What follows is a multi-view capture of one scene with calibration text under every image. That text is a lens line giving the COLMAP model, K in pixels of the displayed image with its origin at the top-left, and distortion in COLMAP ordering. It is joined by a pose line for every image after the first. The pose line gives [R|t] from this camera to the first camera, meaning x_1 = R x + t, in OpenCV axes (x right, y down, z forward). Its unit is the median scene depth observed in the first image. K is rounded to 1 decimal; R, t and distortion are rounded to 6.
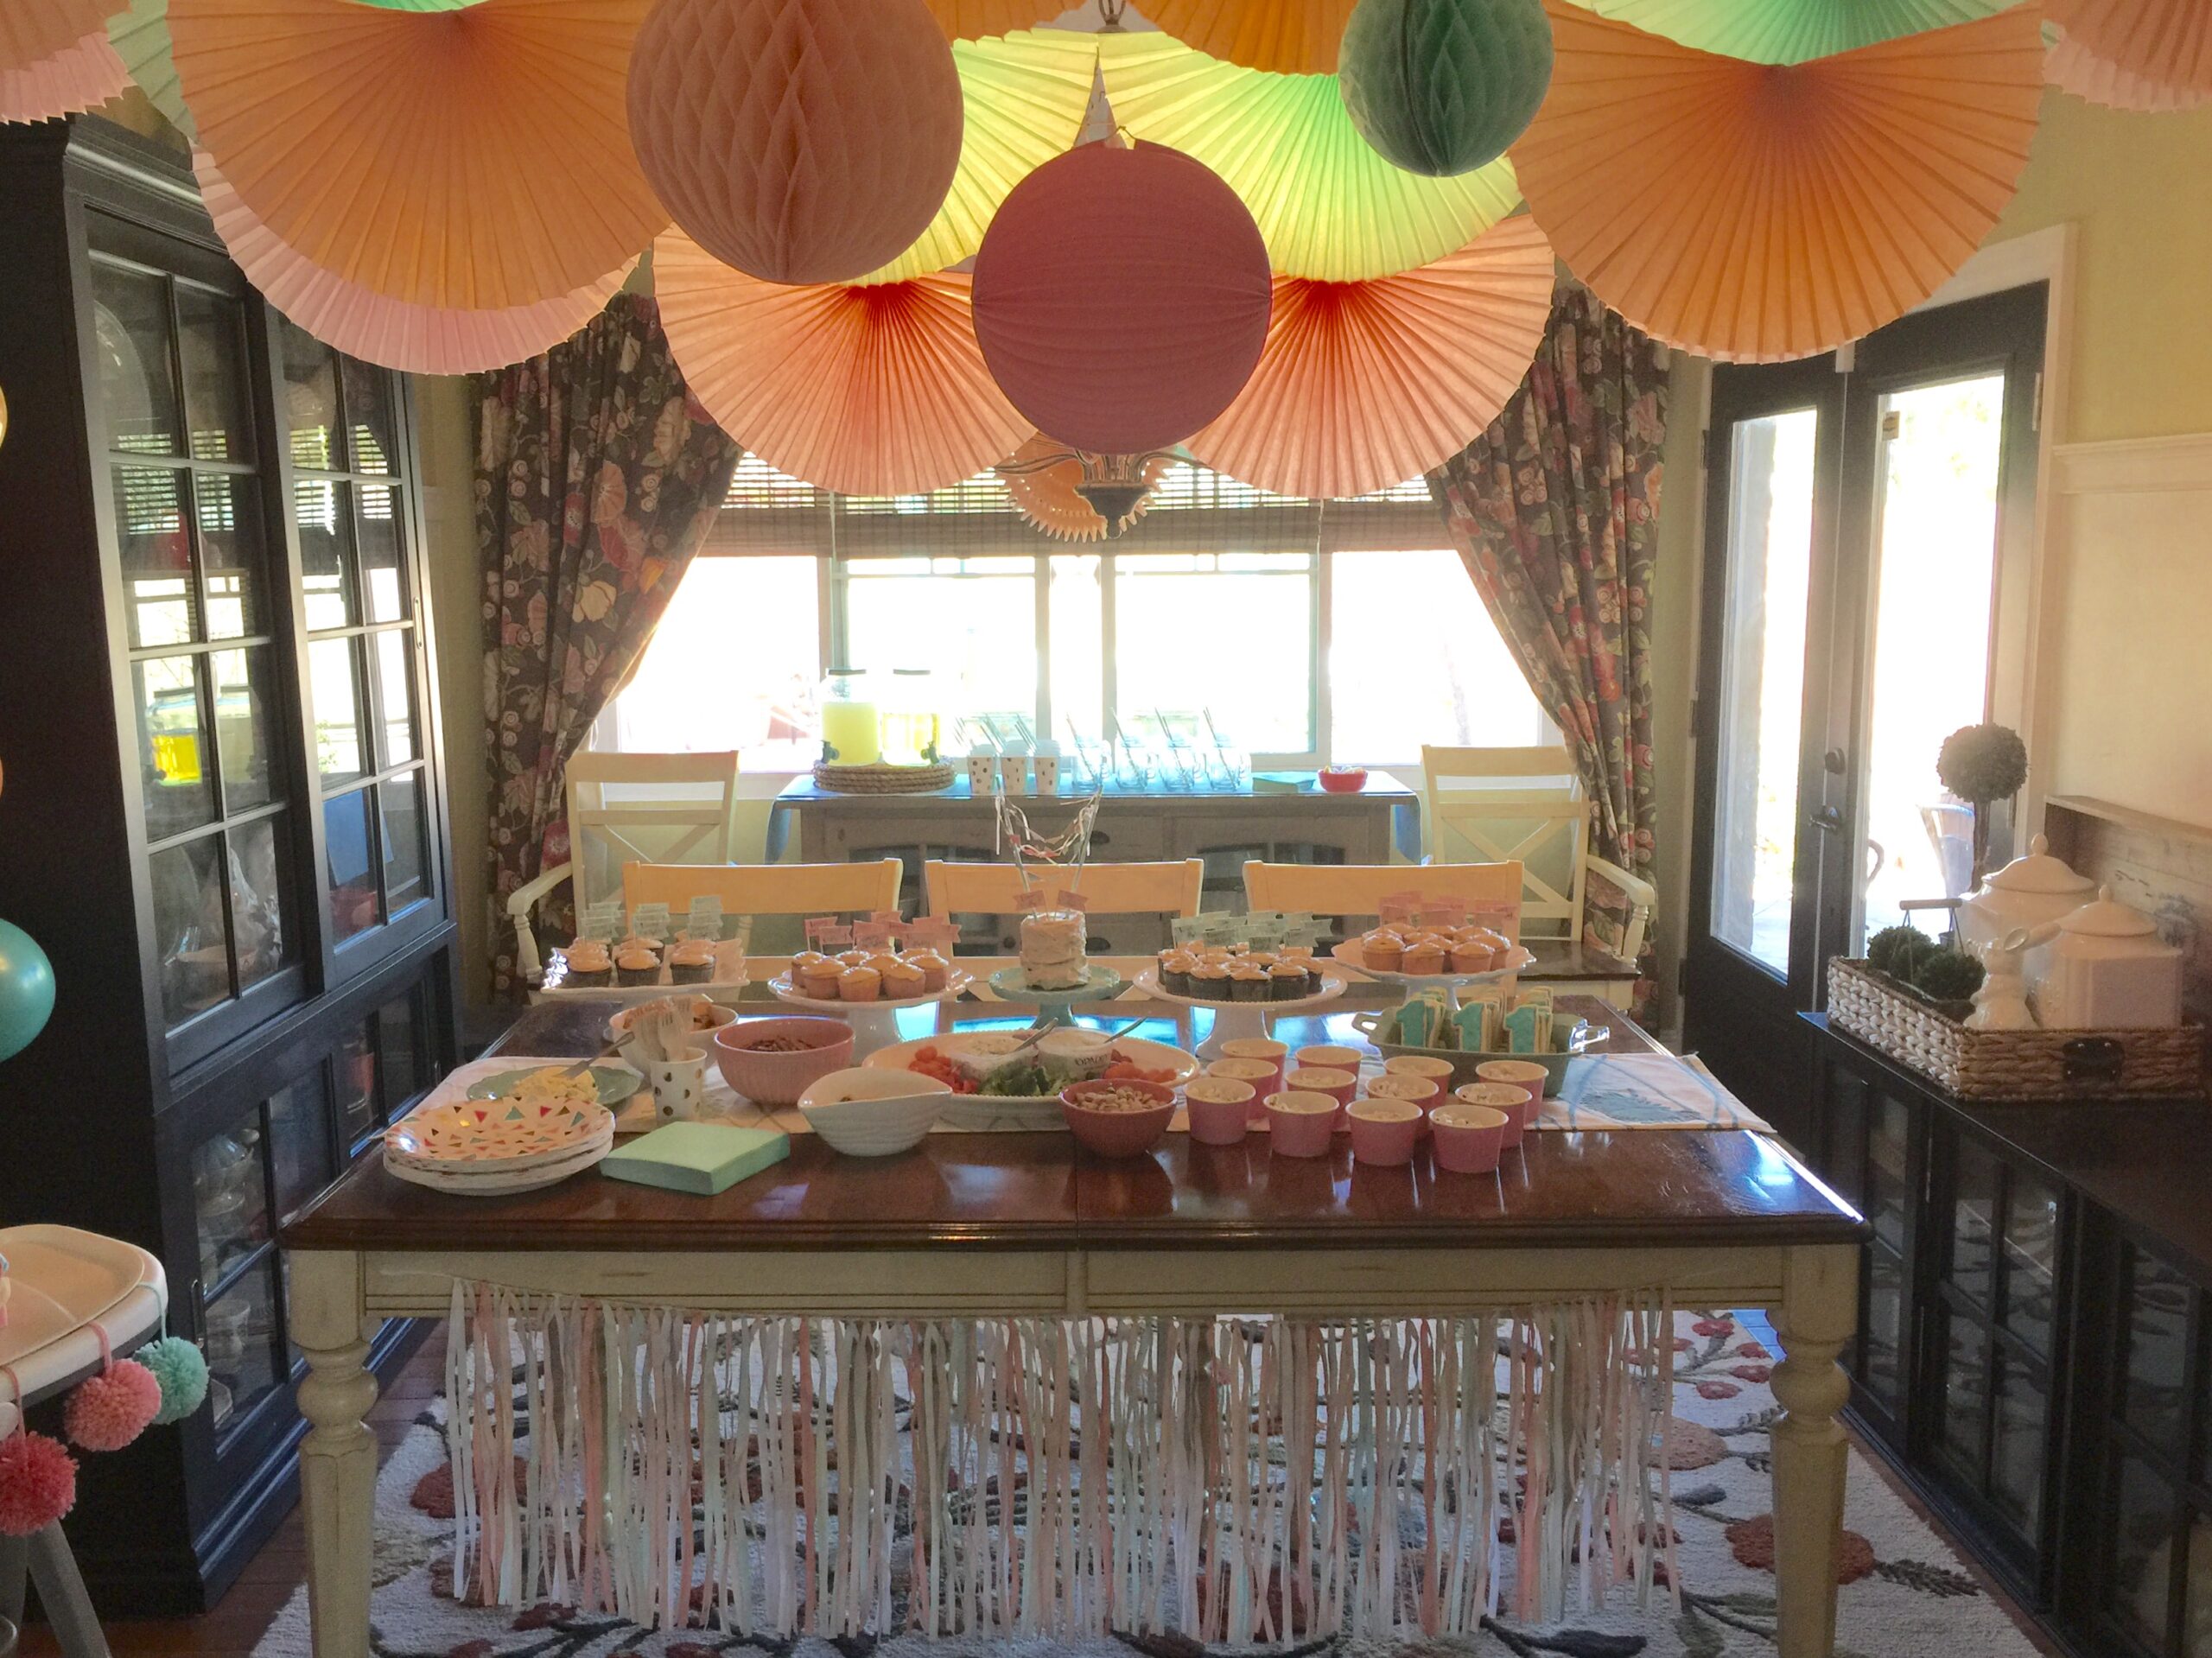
lens RADIAL K [[1887.6, 0, 1029.4], [0, 1887.6, 850.0], [0, 0, 1]] dist [0.049858, -0.035204]
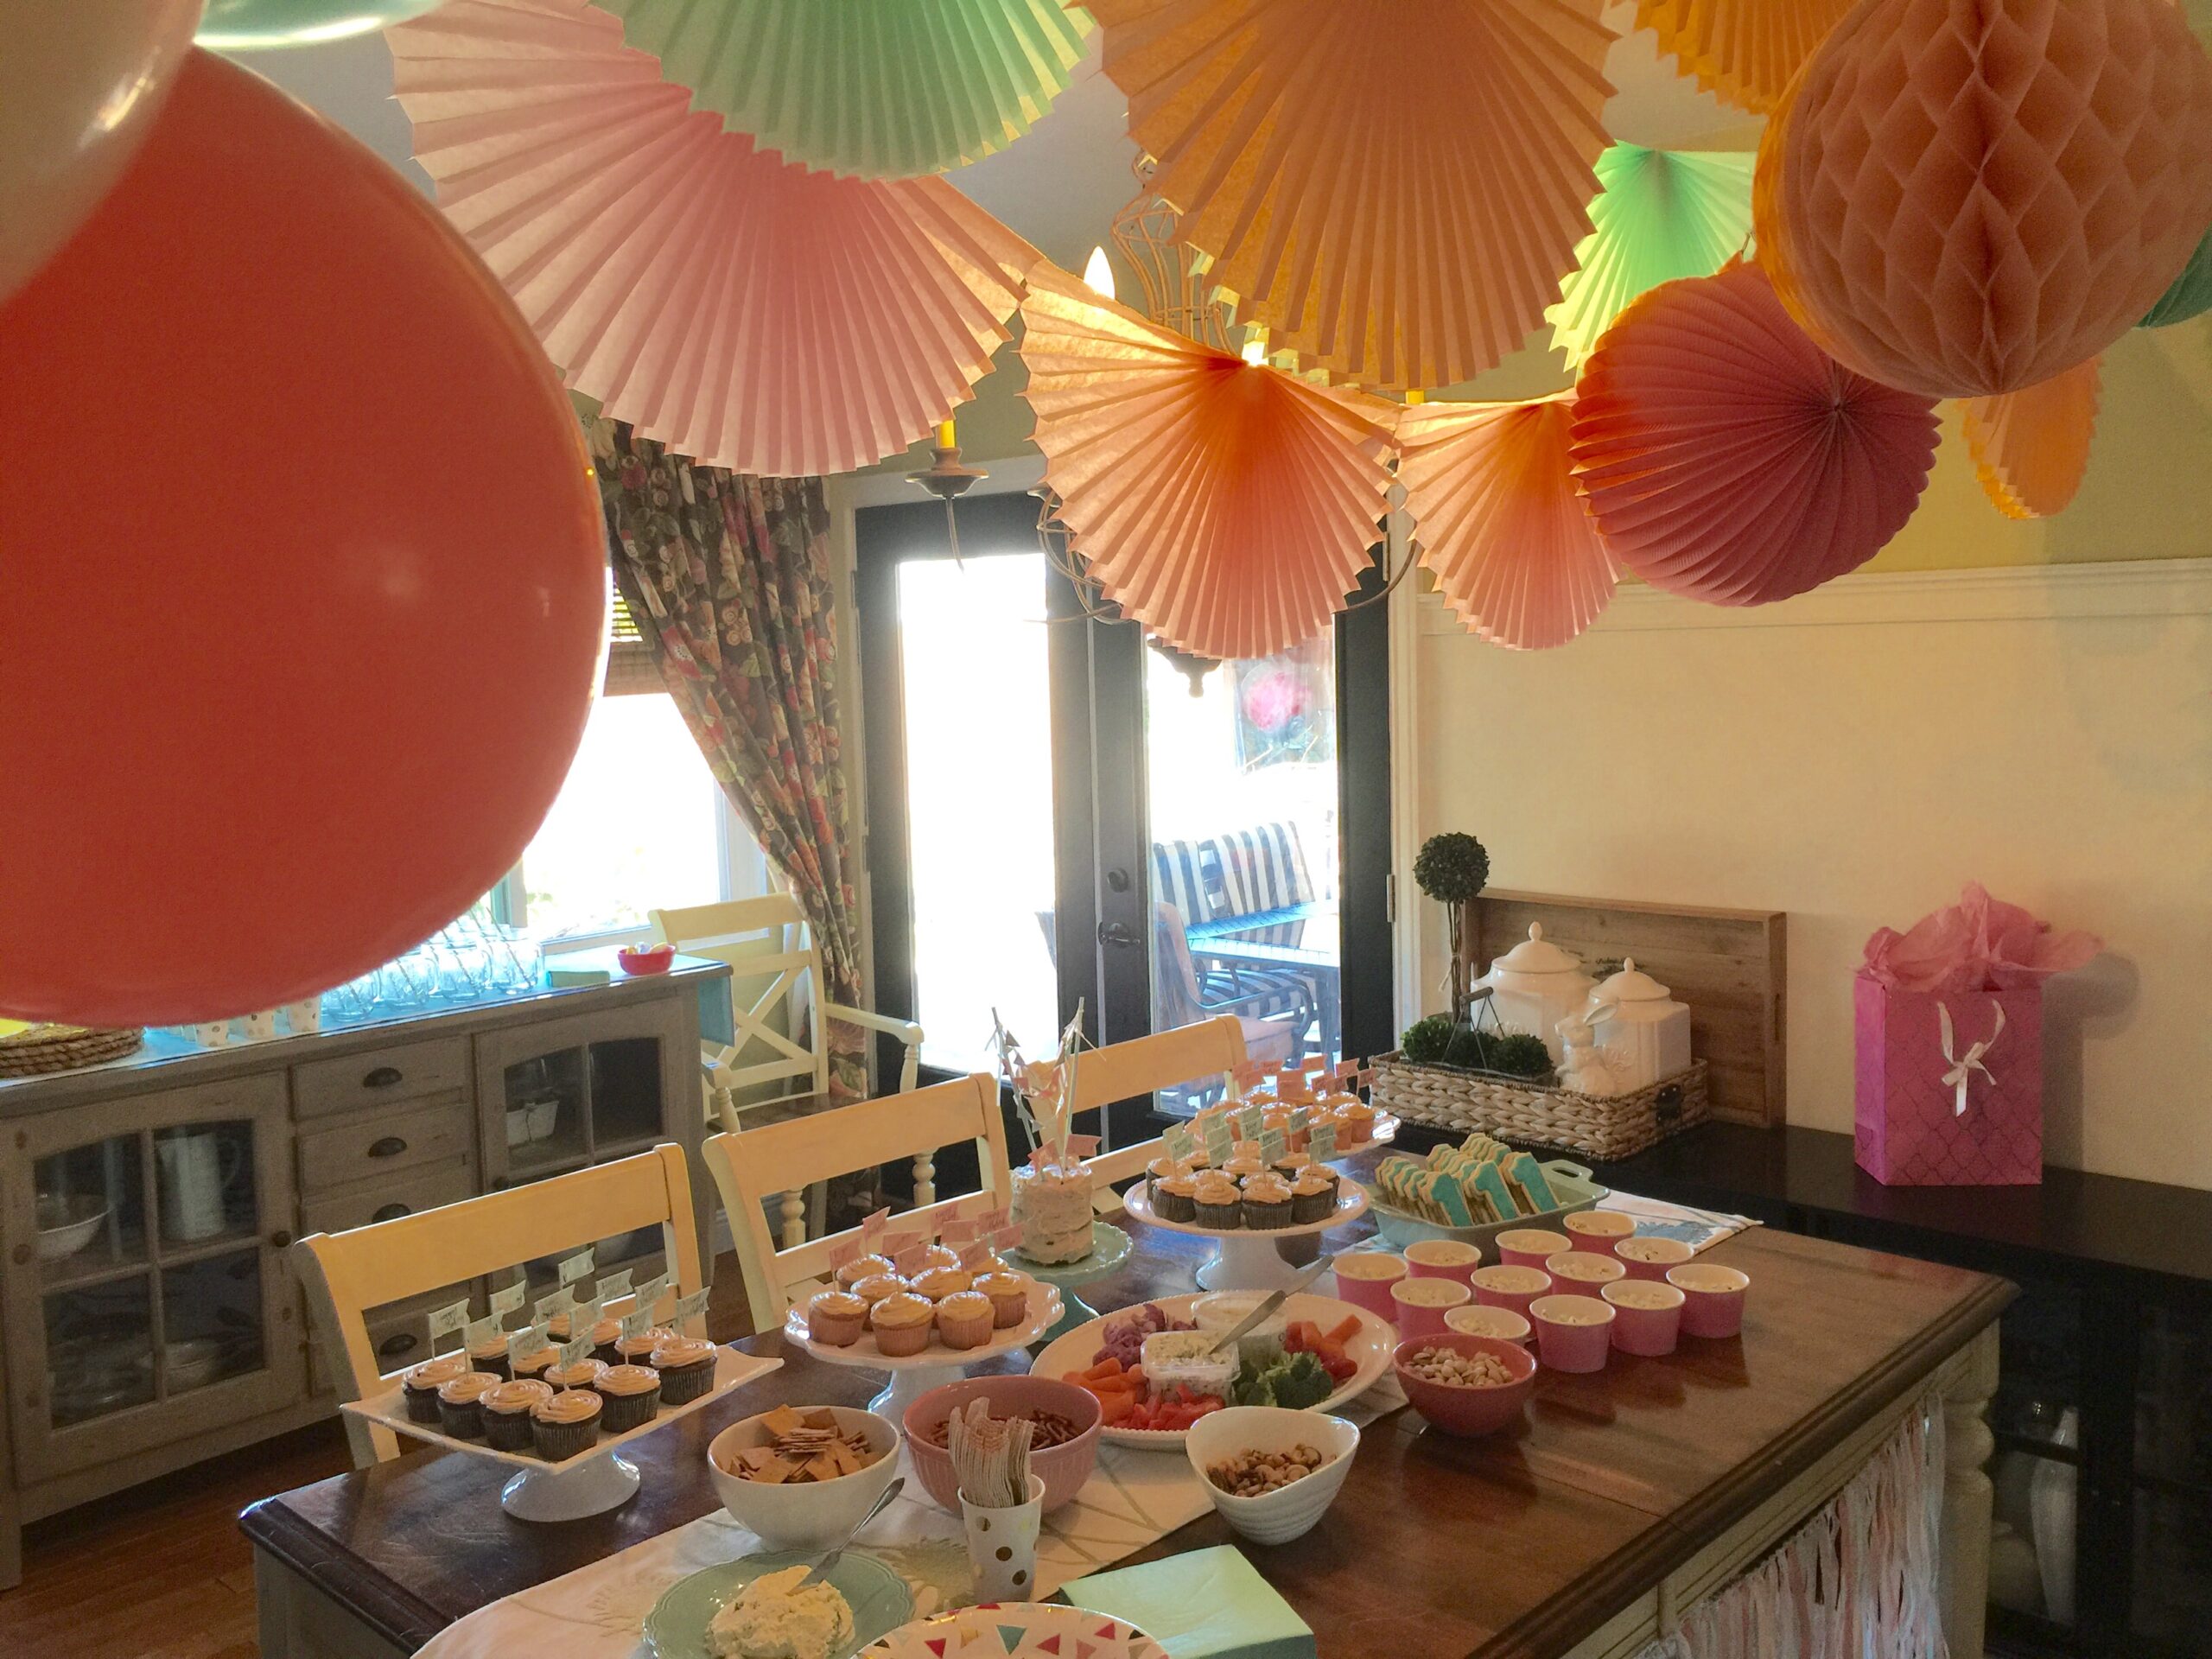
lens RADIAL K [[1887.7, 0, 1107.7], [0, 1887.7, 824.0], [0, 0, 1]] dist [0.049858, -0.035204]
pose [[0.673133, -0.084331, 0.734698, -0.311230], [0.137647, 0.990403, -0.012431, -0.056605], [-0.726599, 0.109497, 0.678281, 0.236230]]
